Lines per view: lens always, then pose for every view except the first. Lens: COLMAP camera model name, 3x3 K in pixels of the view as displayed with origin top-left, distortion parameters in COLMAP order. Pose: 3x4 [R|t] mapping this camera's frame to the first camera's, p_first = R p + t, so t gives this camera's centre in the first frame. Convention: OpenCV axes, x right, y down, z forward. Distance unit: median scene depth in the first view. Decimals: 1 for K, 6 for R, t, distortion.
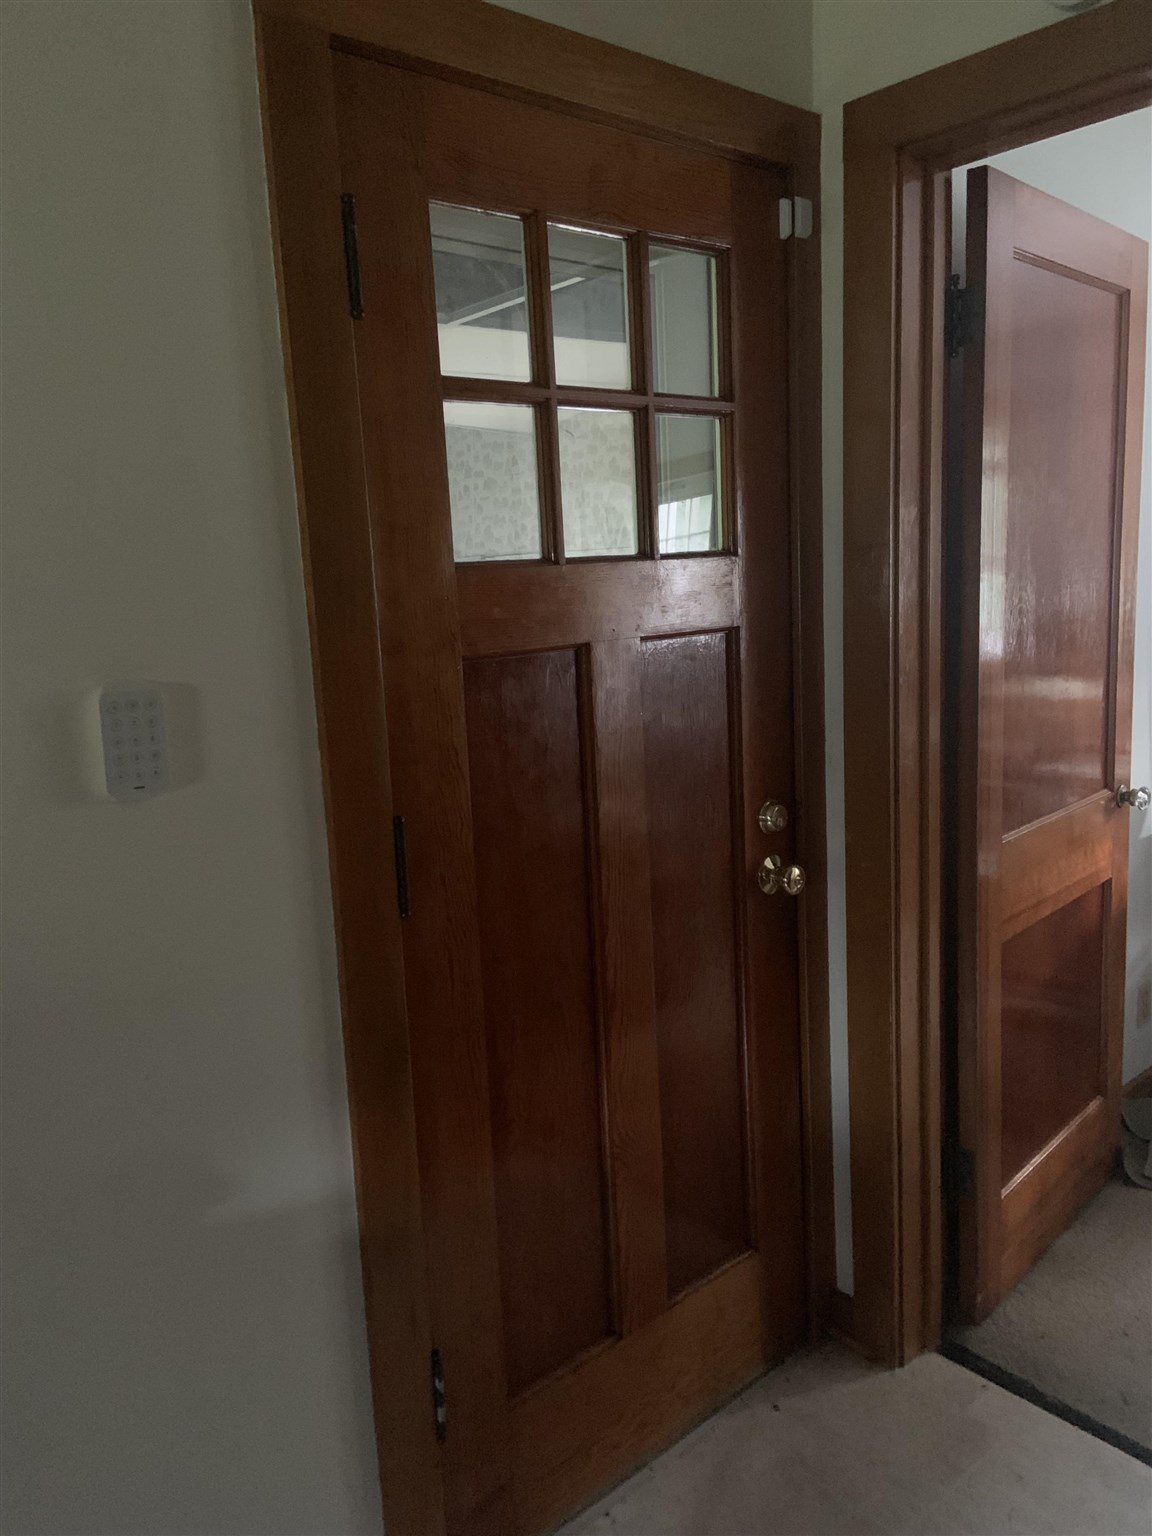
lens RADIAL K [[1152.2, 0, 576.0], [0, 1152.2, 768.0], [0, 0, 1]] dist [0.103983, -0.132206]
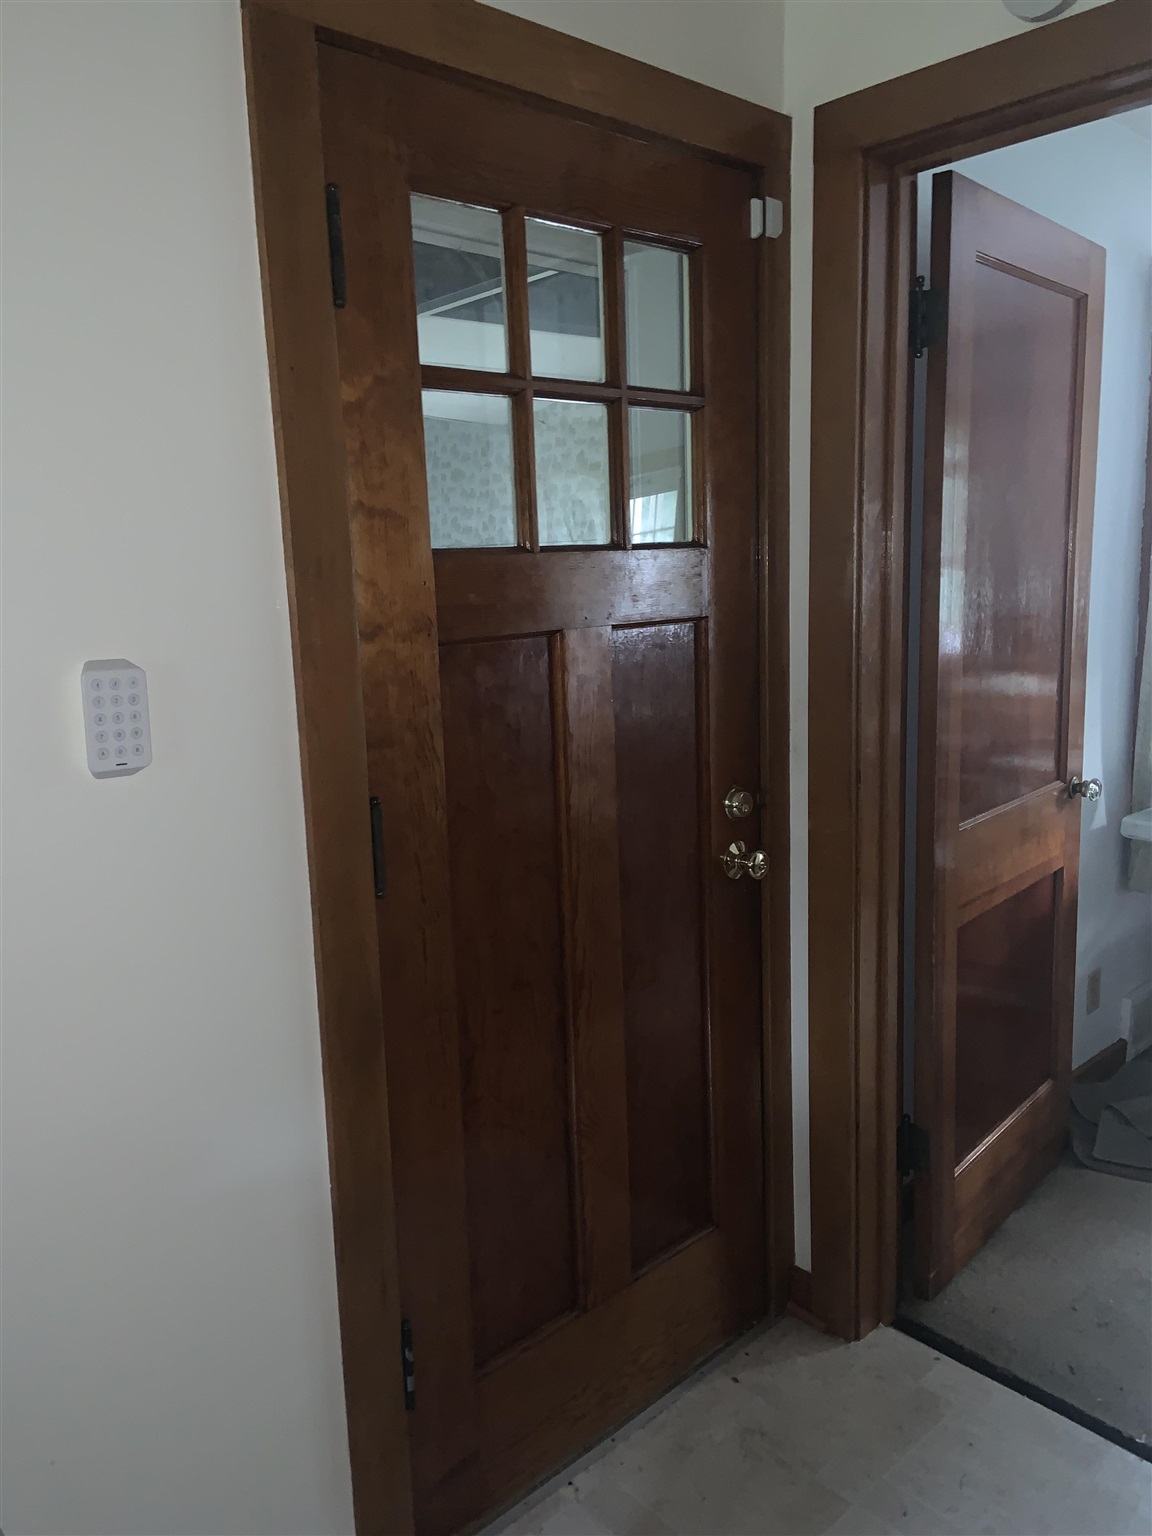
lens RADIAL K [[1152.2, 0, 576.0], [0, 1152.2, 768.0], [0, 0, 1]] dist [0.103983, -0.132206]
pose [[0.999446, 0.008425, 0.032203, -0.007036], [-0.008582, 0.999952, 0.004758, 0.007599], [-0.032161, -0.005032, 0.999470, -0.018950]]
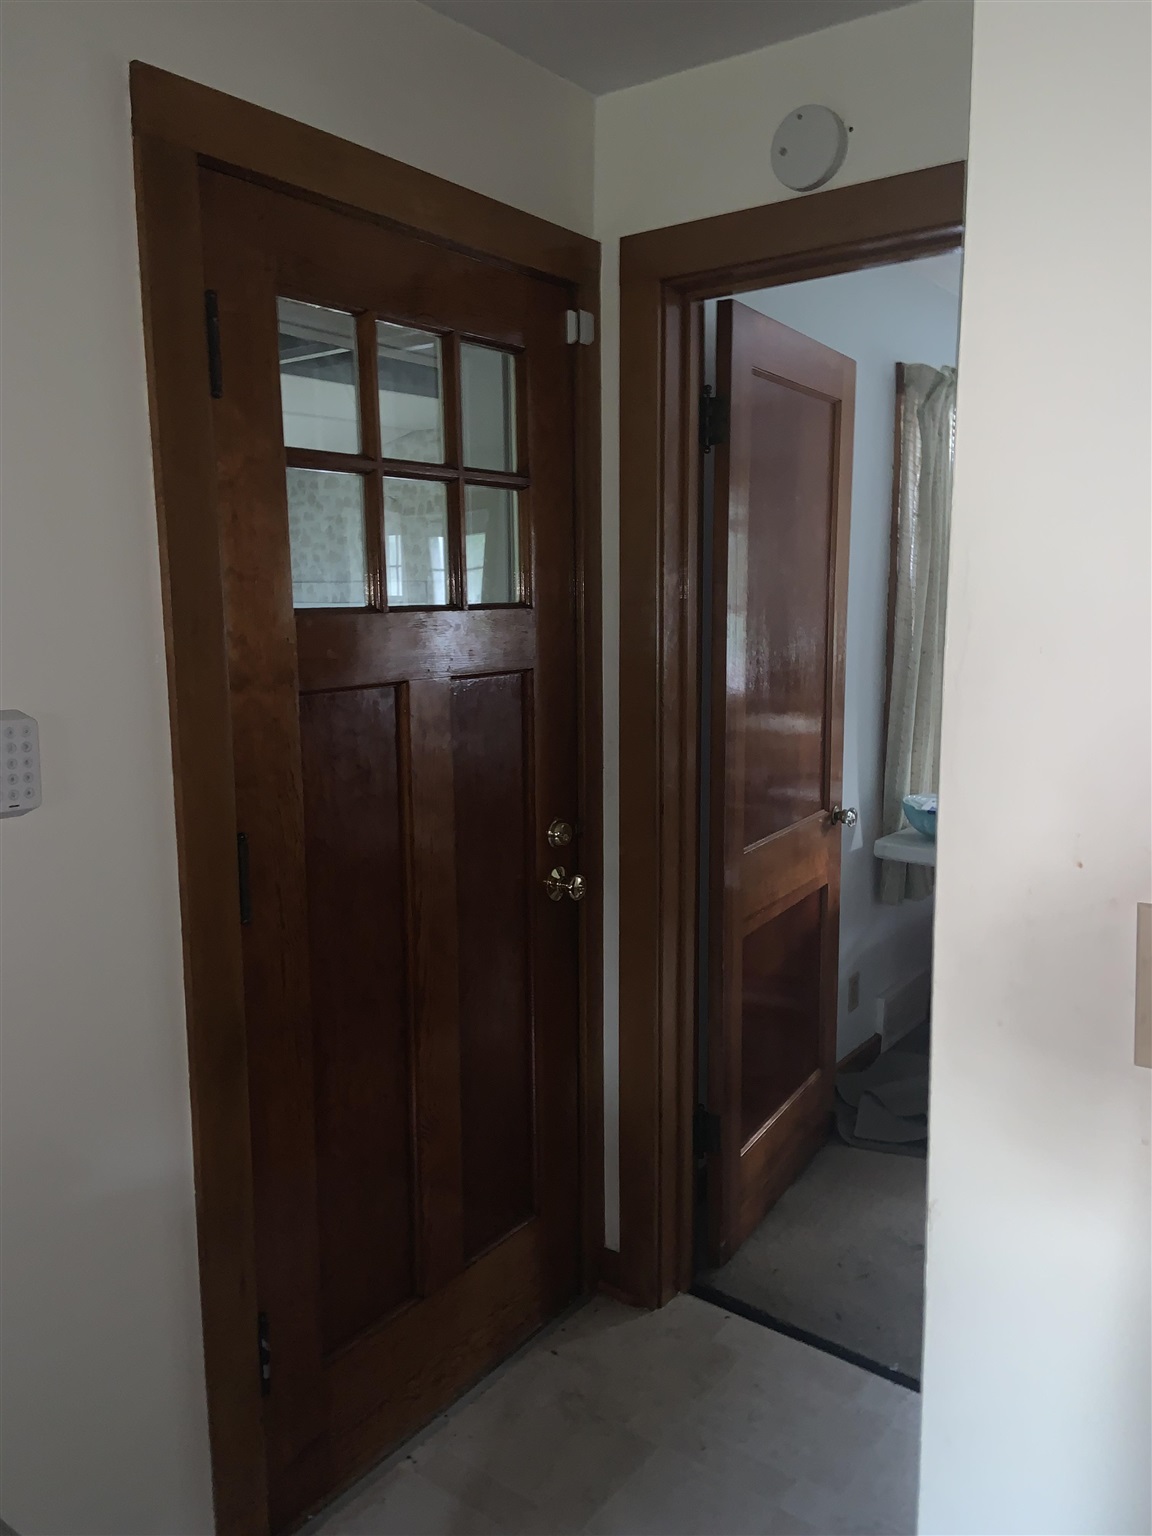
lens RADIAL K [[1160.4, 0, 610.7], [0, 1160.4, 774.7], [0, 0, 1]] dist [0.093051, -0.128652]
pose [[0.971203, 0.006863, 0.238155, -0.058672], [-0.003466, 0.999886, -0.014682, 0.000775], [-0.238229, 0.013433, 0.971116, -0.145031]]
